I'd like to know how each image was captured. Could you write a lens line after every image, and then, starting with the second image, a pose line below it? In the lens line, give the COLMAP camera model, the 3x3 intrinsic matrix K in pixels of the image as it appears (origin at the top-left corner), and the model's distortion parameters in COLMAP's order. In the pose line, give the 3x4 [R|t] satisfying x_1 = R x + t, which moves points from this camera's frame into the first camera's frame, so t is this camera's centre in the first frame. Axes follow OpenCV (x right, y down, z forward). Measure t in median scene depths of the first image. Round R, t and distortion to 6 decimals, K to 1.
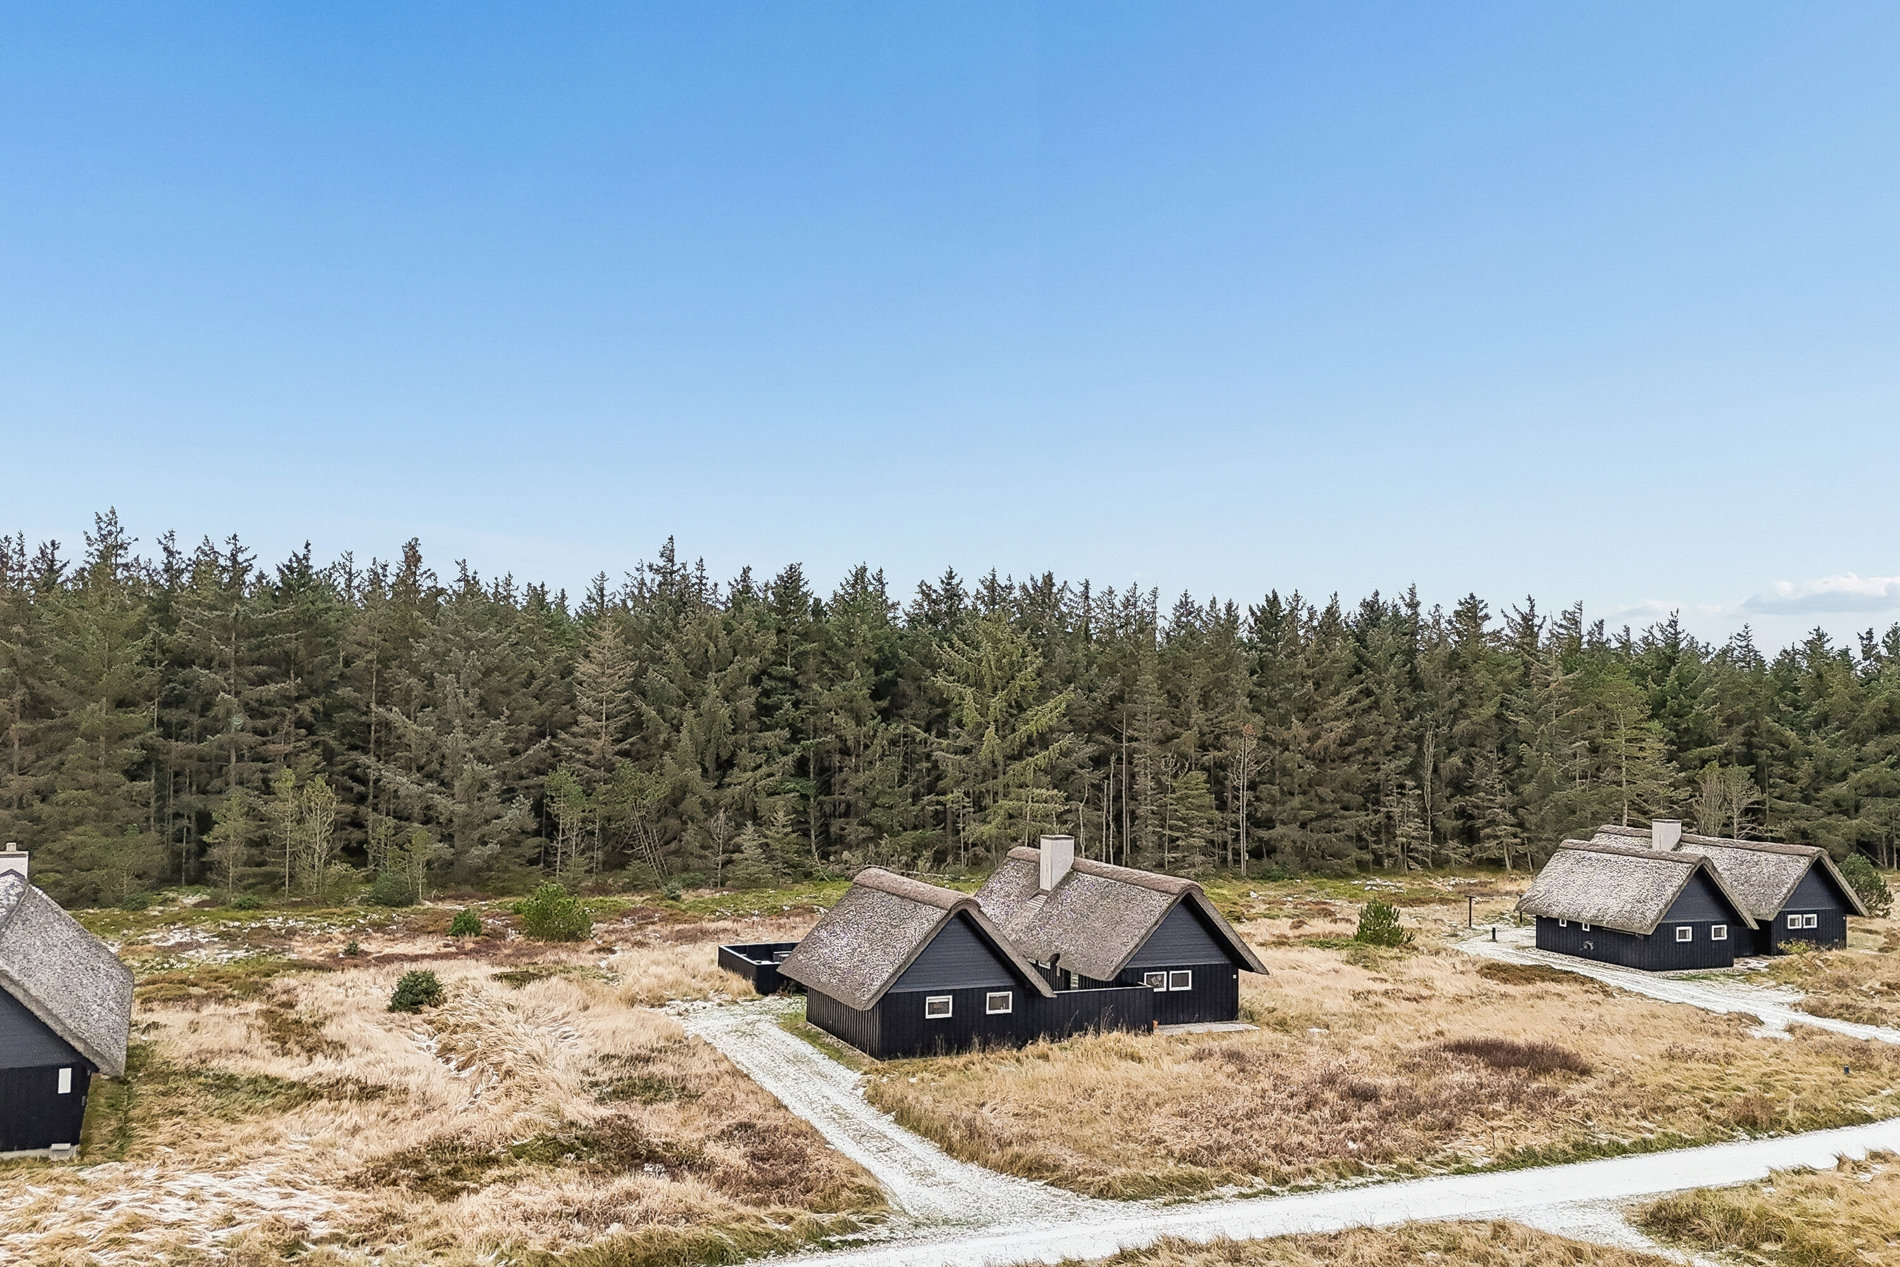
lens RADIAL K [[1618.3, 0, 957.4], [0, 1618.3, 633.8], [0, 0, 1]] dist [0.096861, -0.079076]
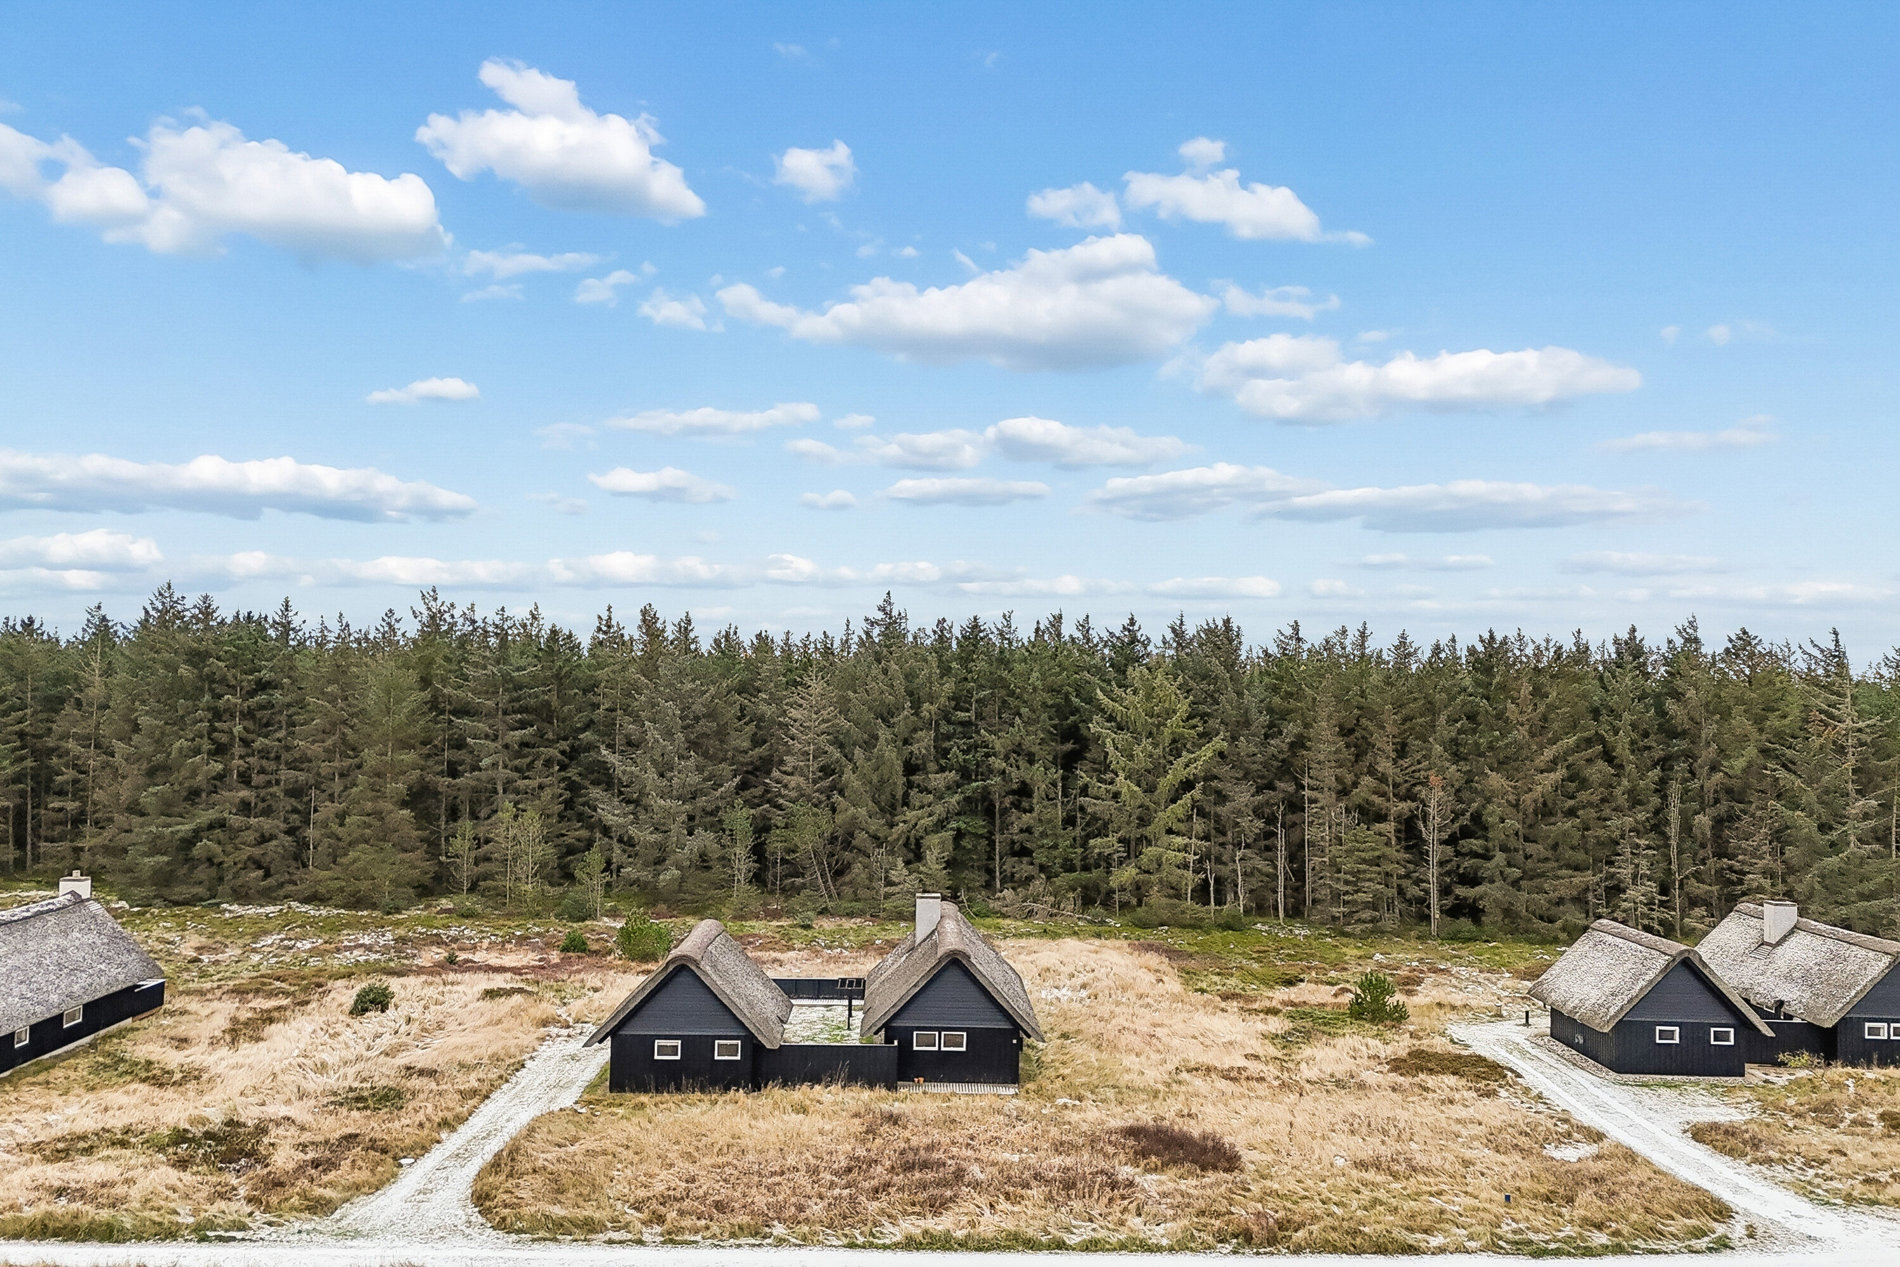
lens RADIAL K [[1618.3, 0, 957.4], [0, 1618.3, 633.8], [0, 0, 1]] dist [0.096861, -0.079076]
pose [[0.917243, -0.015452, -0.398028, 0.356133], [0.014054, 0.999881, -0.006430, -0.028024], [0.398080, 0.000304, 0.917351, 0.021747]]
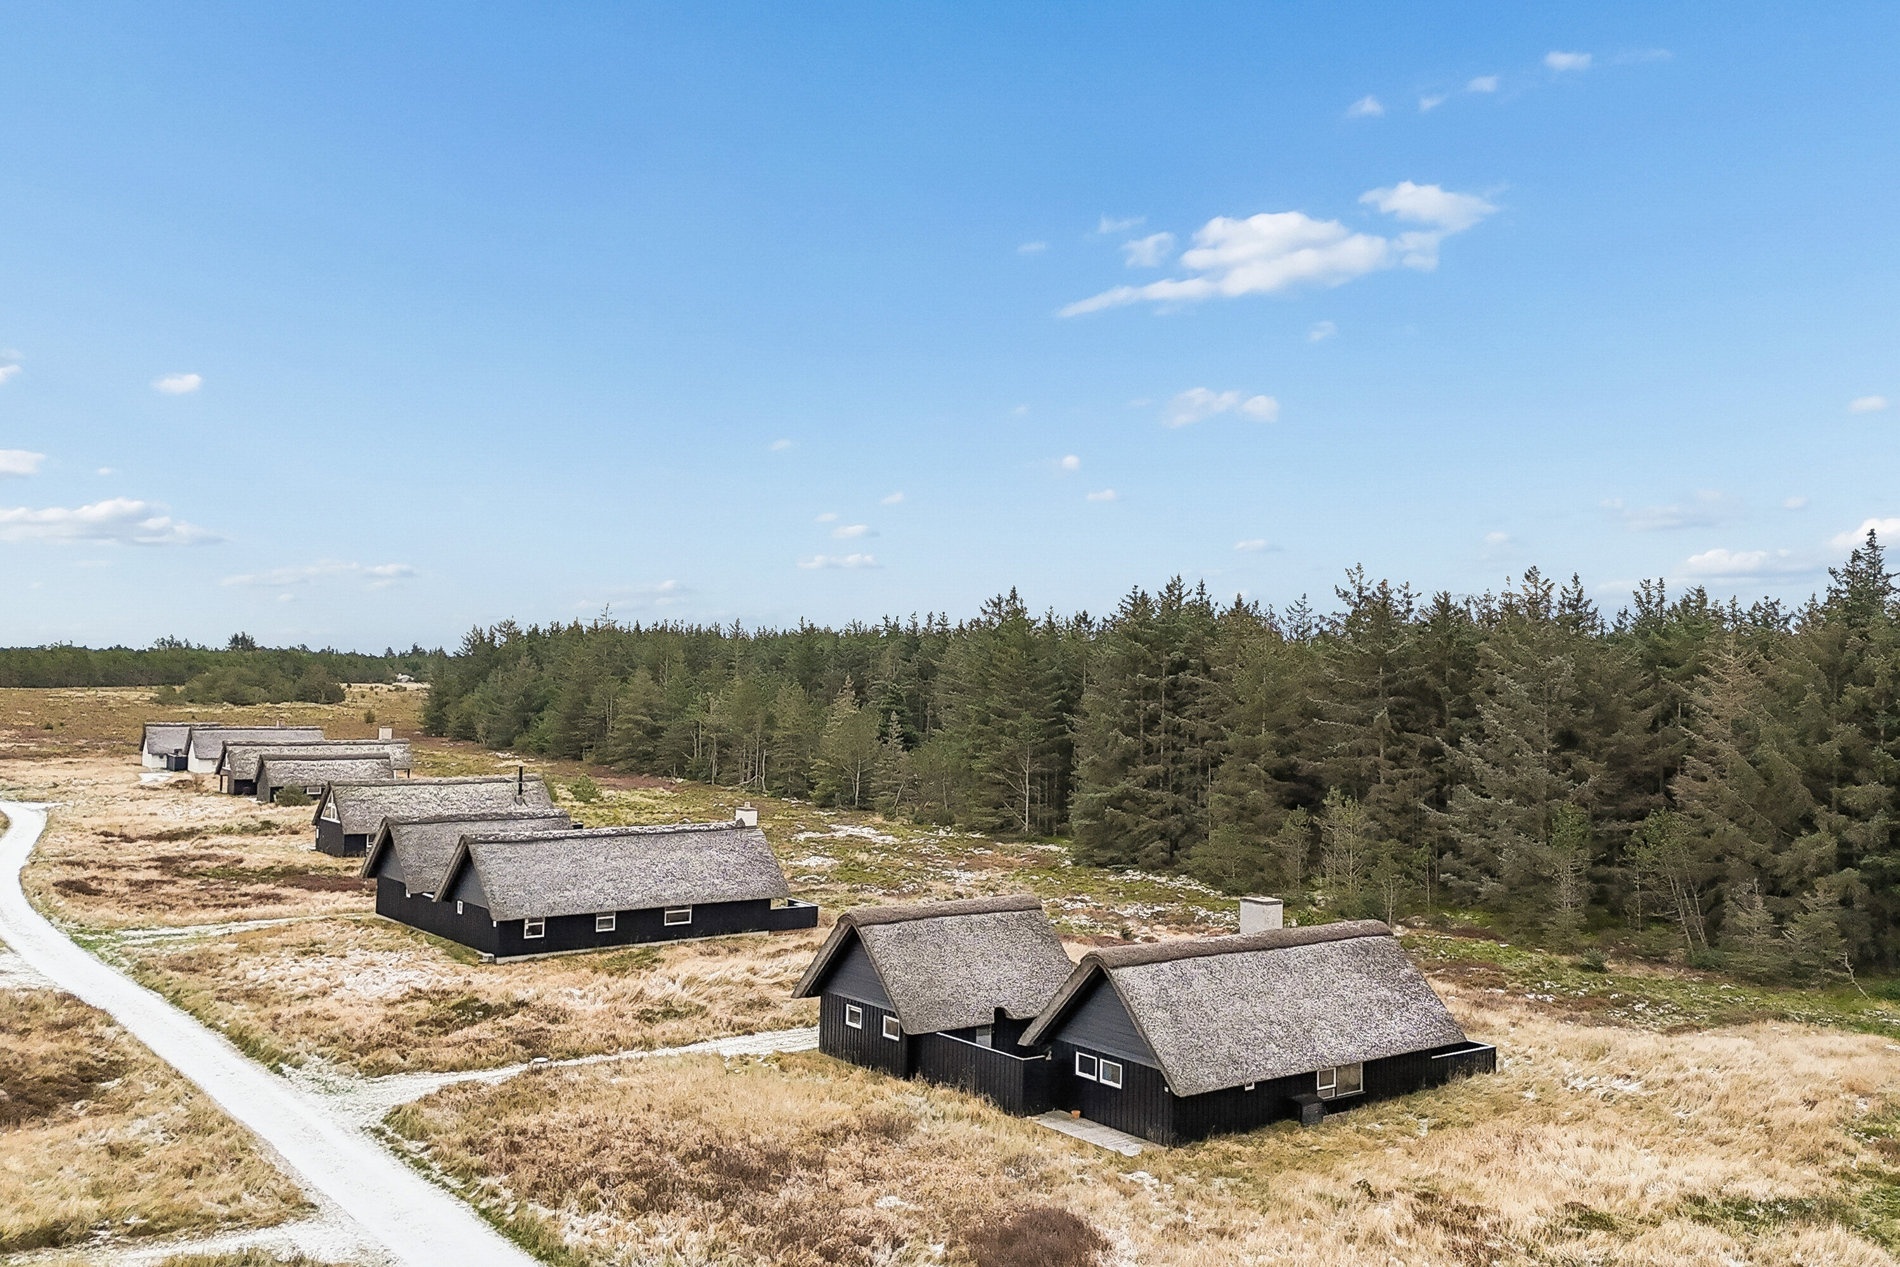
lens RADIAL K [[1618.3, 0, 957.4], [0, 1618.3, 633.8], [0, 0, 1]] dist [0.096861, -0.079076]
pose [[0.238294, -0.040357, -0.970354, 0.585951], [0.018392, 0.999145, -0.037038, 0.012461], [0.971019, -0.009021, 0.238832, 0.461064]]
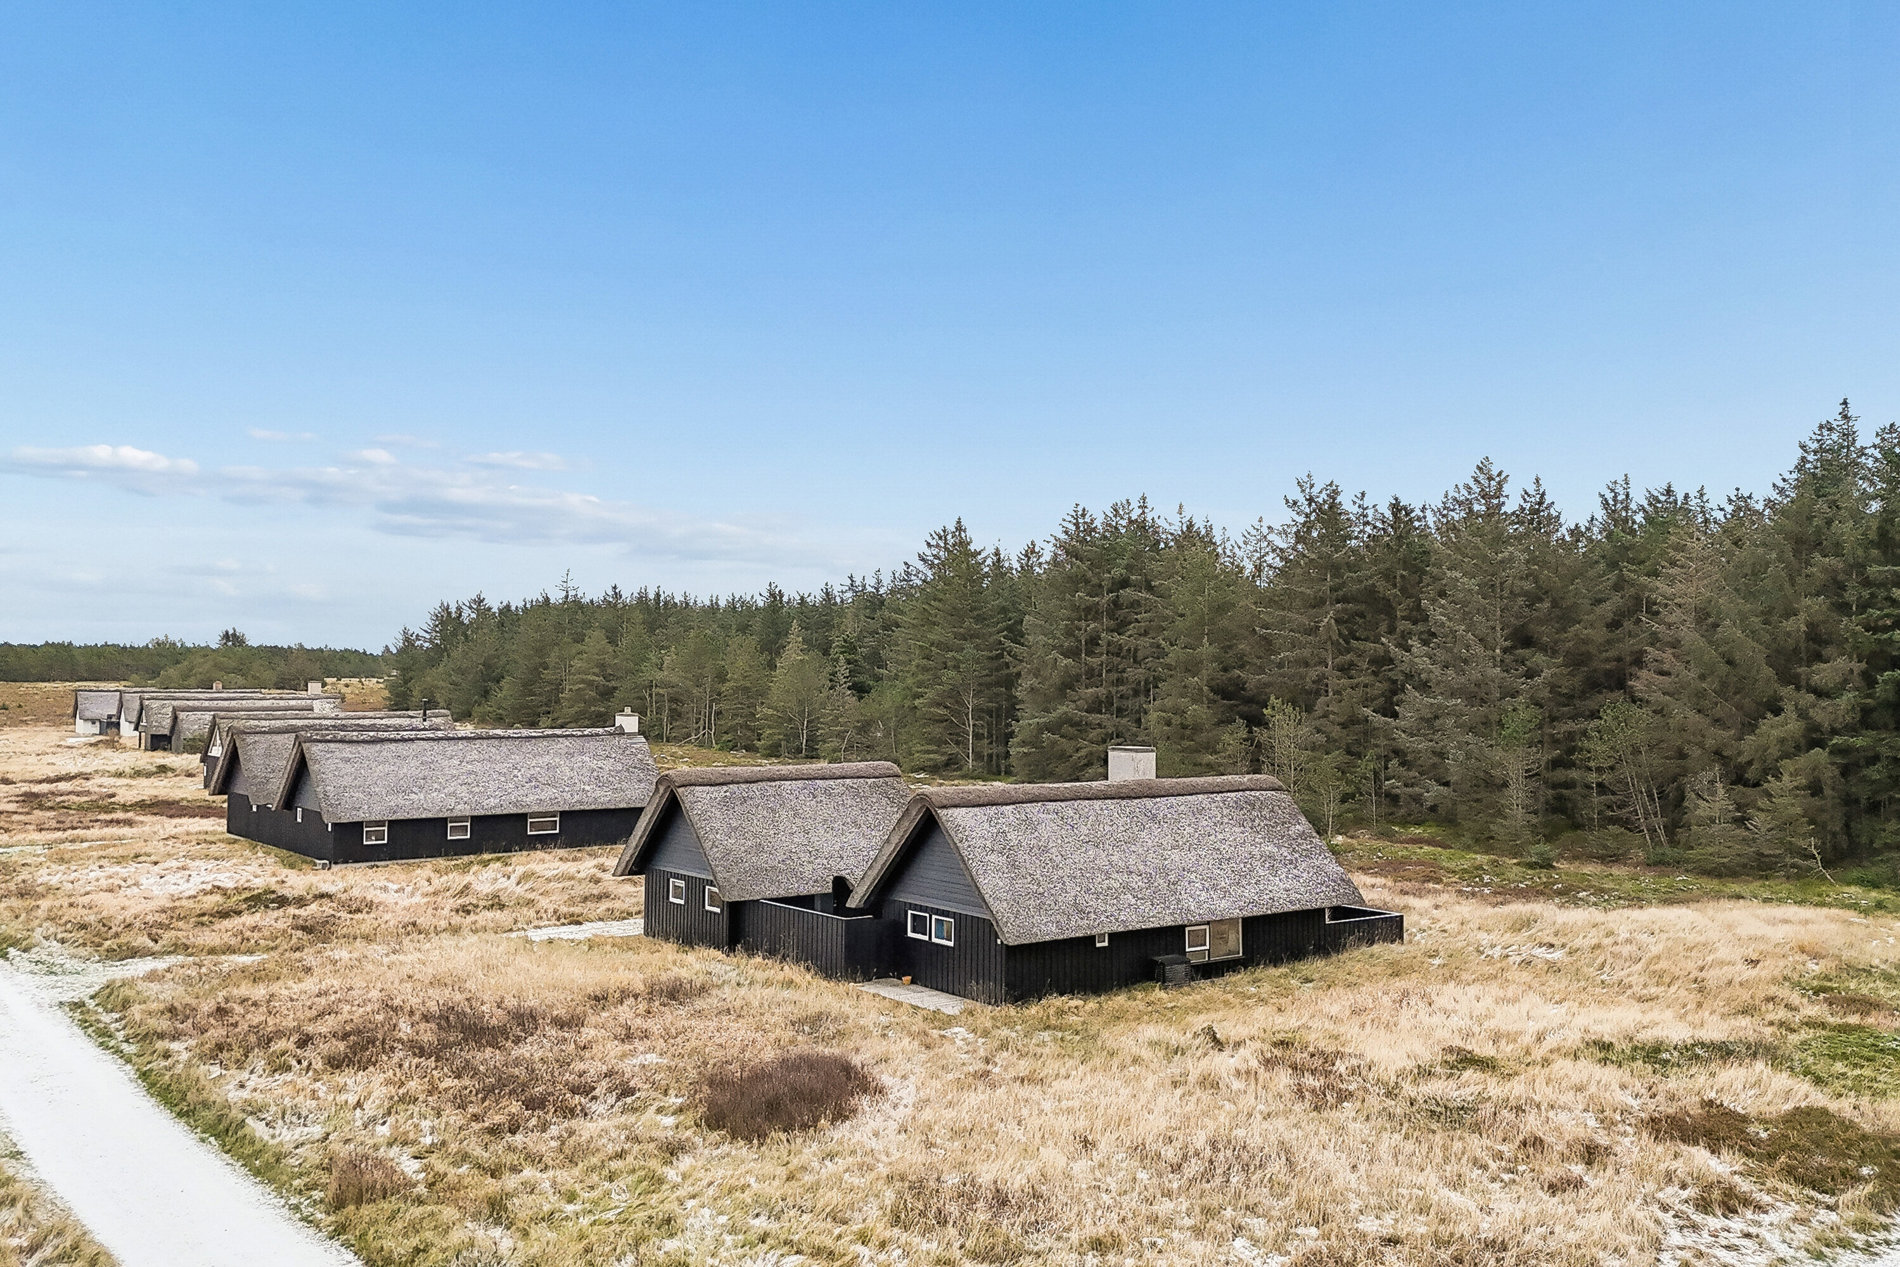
lens RADIAL K [[1618.3, 0, 957.4], [0, 1618.3, 633.8], [0, 0, 1]] dist [0.096861, -0.079076]
pose [[0.234386, -0.041424, -0.971261, 0.528892], [0.032671, 0.998863, -0.034717, 0.067708], [0.971594, -0.023595, 0.235473, 0.531448]]
